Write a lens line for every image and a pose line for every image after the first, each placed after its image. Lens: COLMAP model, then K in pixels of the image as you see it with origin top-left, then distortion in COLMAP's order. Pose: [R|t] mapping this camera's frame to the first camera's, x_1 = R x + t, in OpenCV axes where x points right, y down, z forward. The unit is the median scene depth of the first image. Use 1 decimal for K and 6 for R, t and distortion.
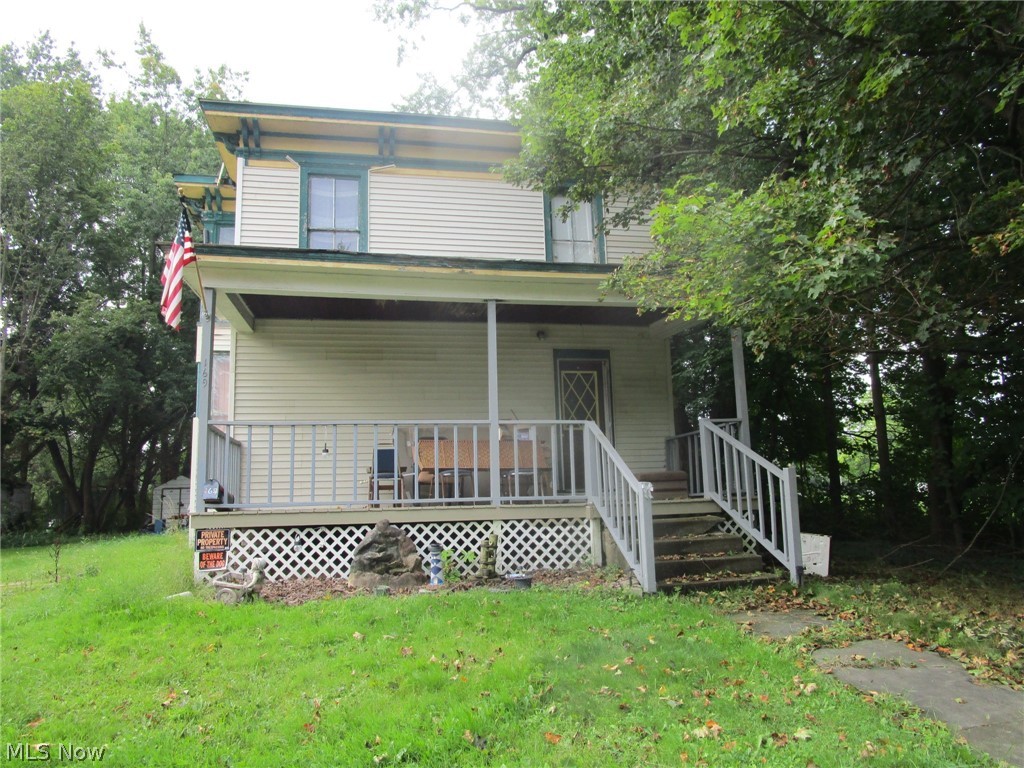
lens RADIAL K [[725.9, 0, 508.6], [0, 725.9, 388.1], [0, 0, 1]] dist [-0.035856, 0.008799]
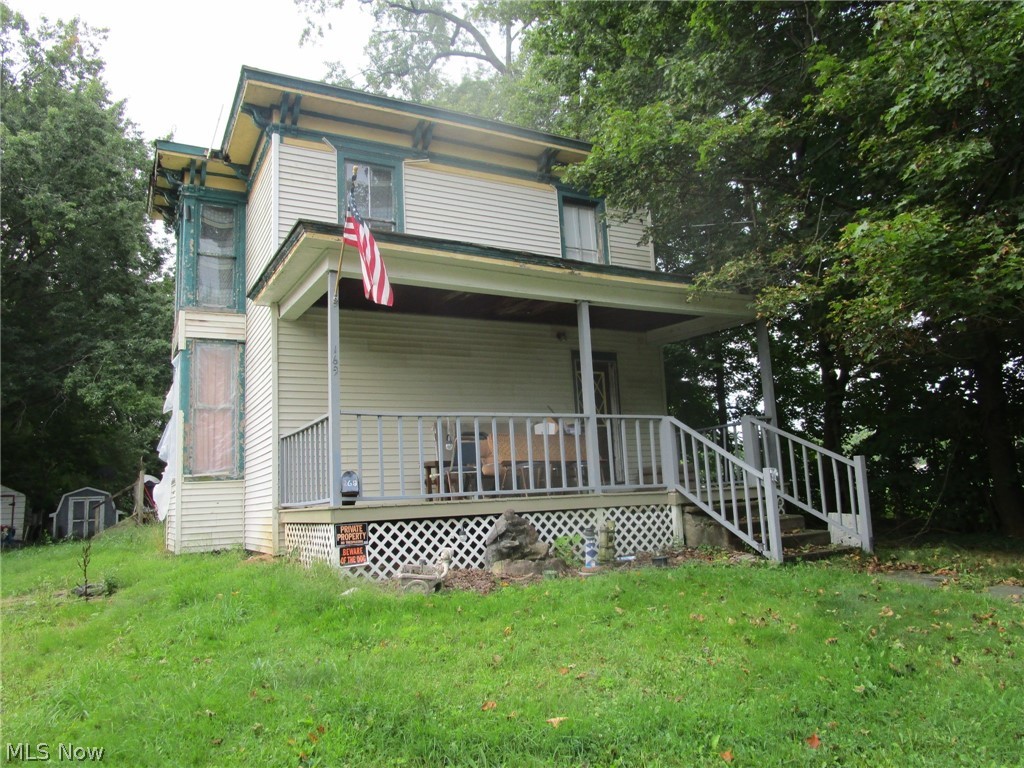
lens RADIAL K [[725.9, 0, 508.6], [0, 725.9, 388.1], [0, 0, 1]] dist [-0.035856, 0.008799]
pose [[0.958219, 0.023550, 0.285063, -0.439496], [-0.021600, 0.999717, -0.009984, 0.019225], [-0.285217, 0.003410, 0.958457, 0.016309]]
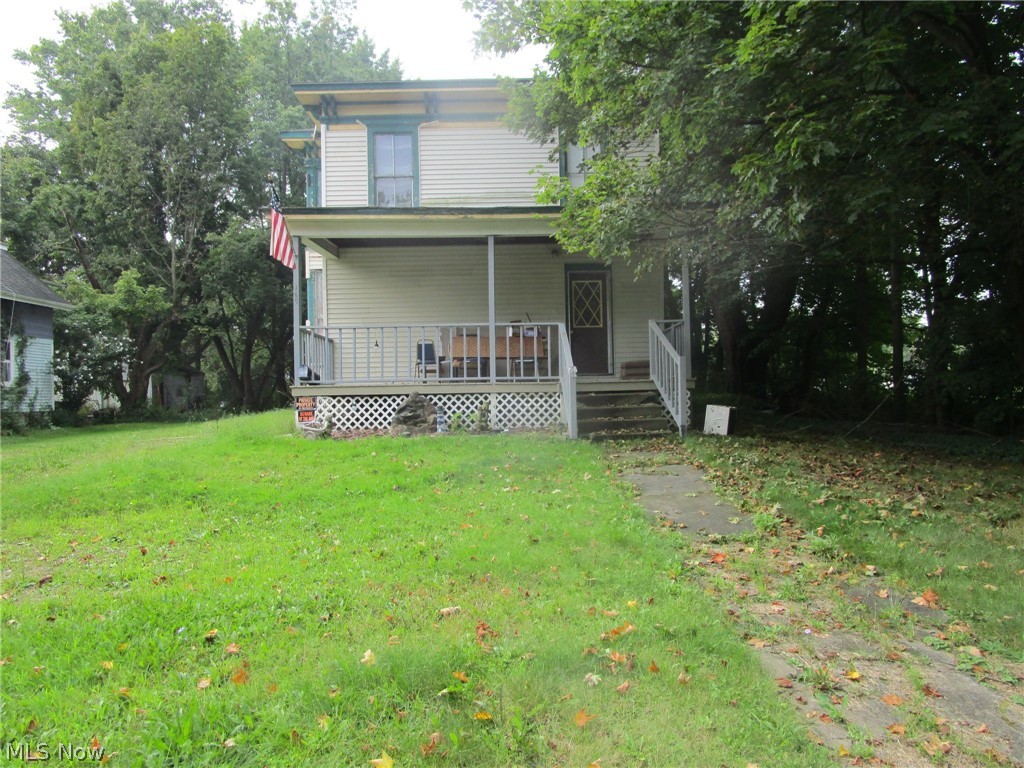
lens RADIAL K [[725.9, 0, 508.6], [0, 725.9, 388.1], [0, 0, 1]] dist [-0.035856, 0.008799]
pose [[0.982289, 0.007925, -0.187206, 0.275349], [0.020165, 0.988832, 0.147666, -0.038045], [0.186285, -0.148826, 0.971158, -0.378871]]
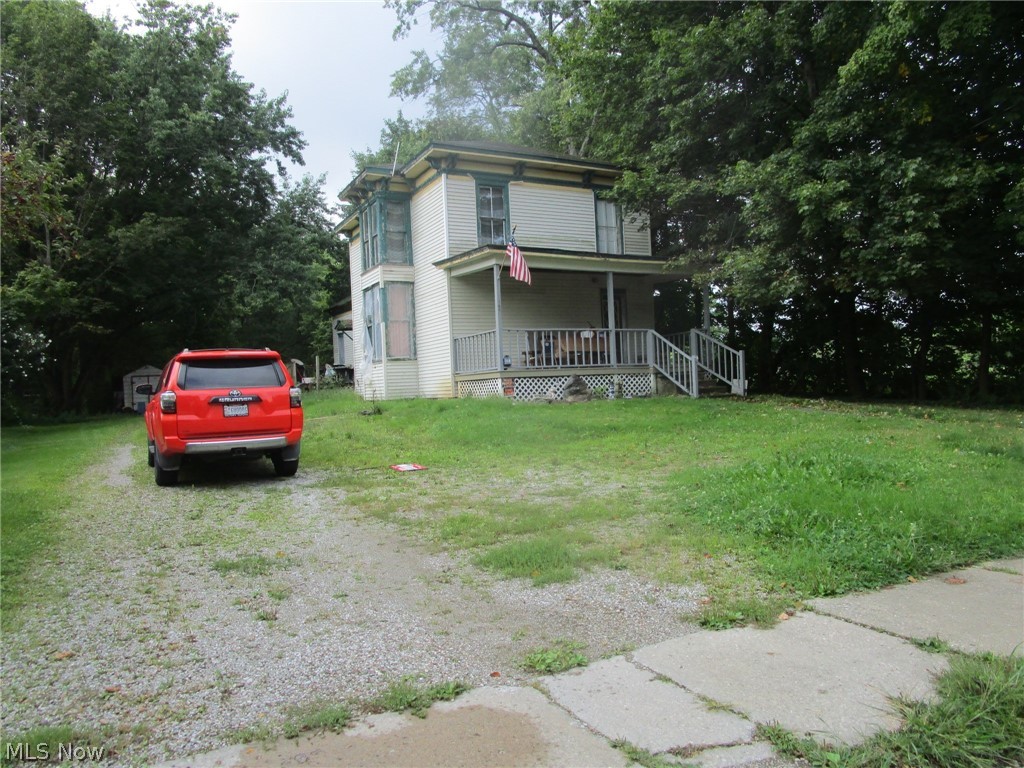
lens RADIAL K [[725.9, 0, 508.6], [0, 725.9, 388.1], [0, 0, 1]] dist [-0.035856, 0.008799]
pose [[0.960655, -0.012143, 0.277480, -0.918393], [-0.028362, 0.989532, 0.141497, -0.077467], [-0.276294, -0.143800, 0.950254, -0.991840]]
